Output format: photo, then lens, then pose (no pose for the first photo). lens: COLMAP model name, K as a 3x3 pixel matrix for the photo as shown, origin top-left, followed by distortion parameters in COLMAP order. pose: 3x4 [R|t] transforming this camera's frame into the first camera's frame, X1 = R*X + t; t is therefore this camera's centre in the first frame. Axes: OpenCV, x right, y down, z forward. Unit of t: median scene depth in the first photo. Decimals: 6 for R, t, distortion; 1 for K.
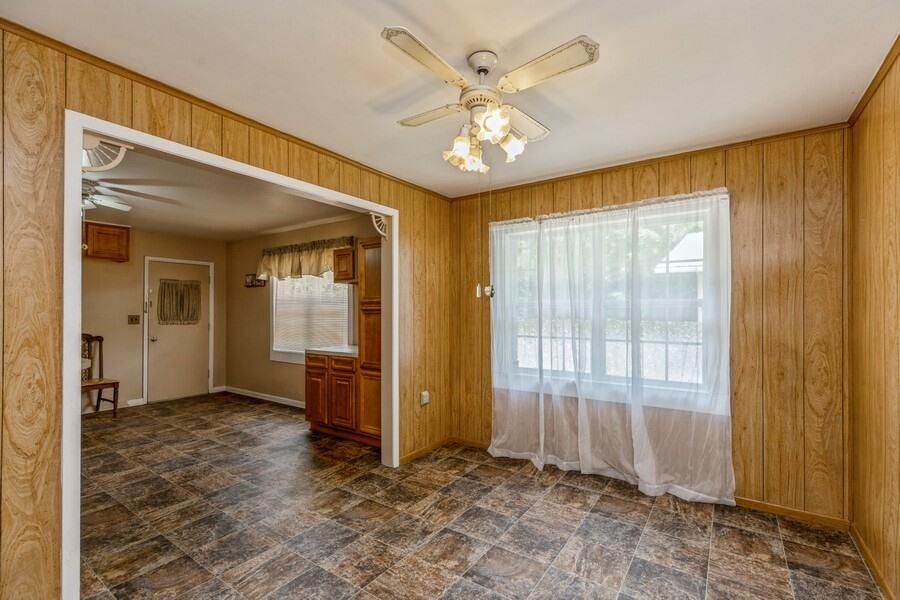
lens RADIAL K [[409.5, 0, 448.5], [0, 409.5, 308.6], [0, 0, 1]] dist [0.016963, -0.001030]
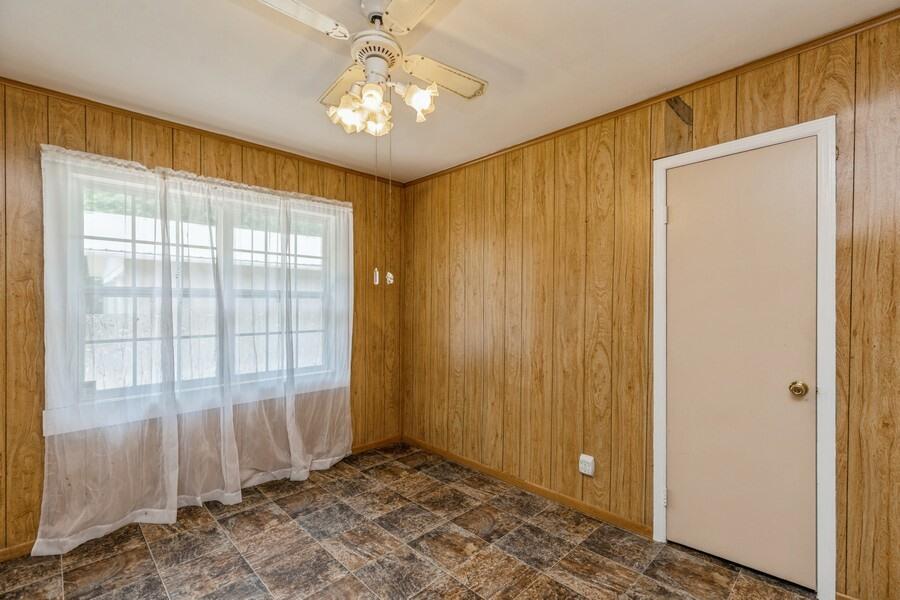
lens RADIAL K [[409.5, 0, 456.3], [0, 409.5, 303.0], [0, 0, 1]] dist [0.016963, -0.001030]
pose [[0.176241, -0.000199, 0.984347, -0.471787], [-0.004577, 0.999989, 0.001022, 0.005617], [-0.984336, -0.004686, 0.176238, 0.447793]]
